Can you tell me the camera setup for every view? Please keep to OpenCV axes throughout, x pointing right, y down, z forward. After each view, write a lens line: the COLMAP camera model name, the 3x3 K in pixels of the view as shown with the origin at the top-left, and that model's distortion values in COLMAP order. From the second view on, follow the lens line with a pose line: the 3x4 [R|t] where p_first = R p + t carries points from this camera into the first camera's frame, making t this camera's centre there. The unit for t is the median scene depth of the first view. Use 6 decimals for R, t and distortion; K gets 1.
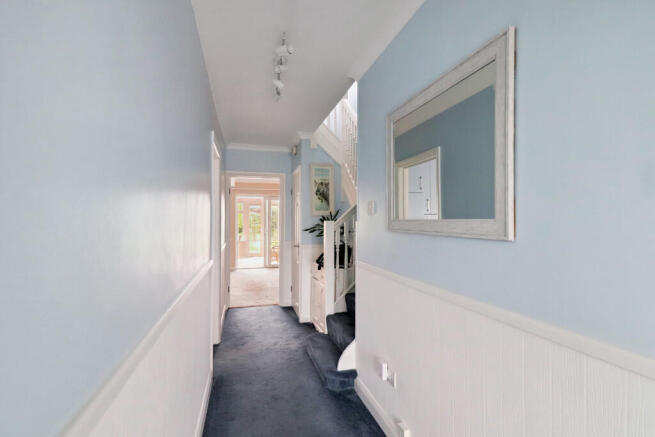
lens RADIAL K [[314.0, 0, 331.4], [0, 314.0, 217.2], [0, 0, 1]] dist [0.035967, 0.000604]
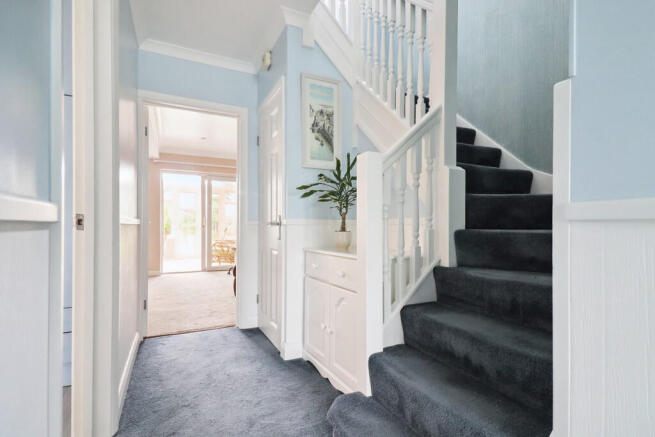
lens RADIAL K [[314.0, 0, 324.6], [0, 314.0, 225.6], [0, 0, 1]] dist [0.035967, 0.000604]
pose [[0.983694, 0.002946, 0.179824, -0.126735], [-0.004470, 0.999957, 0.008074, 0.092391], [-0.179793, -0.008746, 0.983666, 0.435730]]
